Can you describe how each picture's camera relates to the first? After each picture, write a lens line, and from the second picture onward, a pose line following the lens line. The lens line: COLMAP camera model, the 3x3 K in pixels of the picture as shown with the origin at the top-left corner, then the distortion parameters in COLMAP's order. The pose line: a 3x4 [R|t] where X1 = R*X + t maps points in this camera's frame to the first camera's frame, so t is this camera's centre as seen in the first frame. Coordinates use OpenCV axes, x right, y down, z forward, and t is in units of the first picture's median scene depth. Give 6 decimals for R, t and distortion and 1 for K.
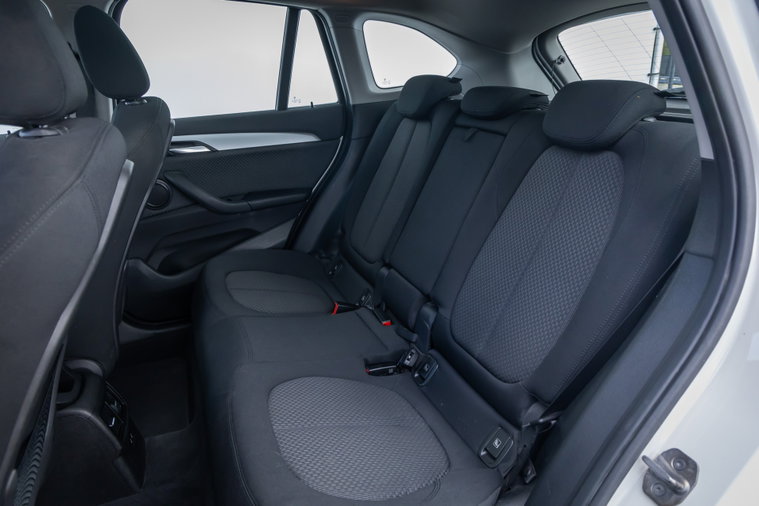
lens RADIAL K [[510.4, 0, 379.5], [0, 510.4, 253.0], [0, 0, 1]] dist [0.002881, 0.004365]
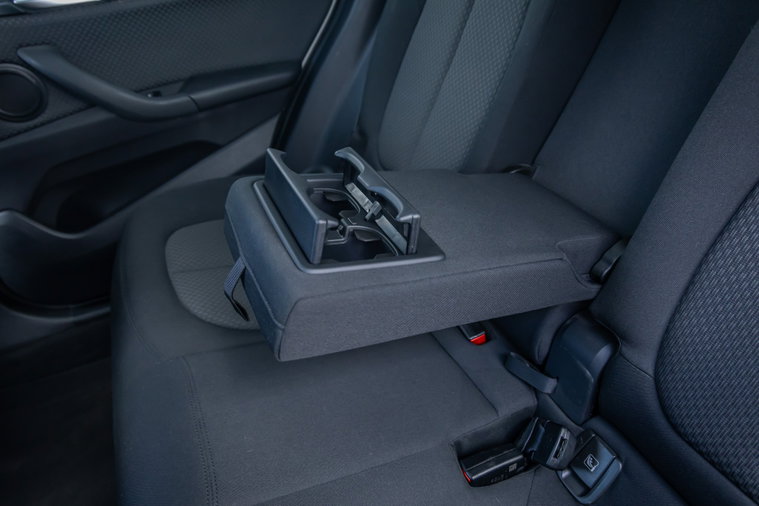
lens RADIAL K [[510.4, 0, 379.5], [0, 510.4, 253.0], [0, 0, 1]] dist [0.002881, 0.004365]
pose [[0.998332, -0.057027, 0.008960, -0.085491], [0.052711, 0.963827, 0.261266, -0.087396], [-0.023535, -0.260358, 0.965225, 0.523288]]
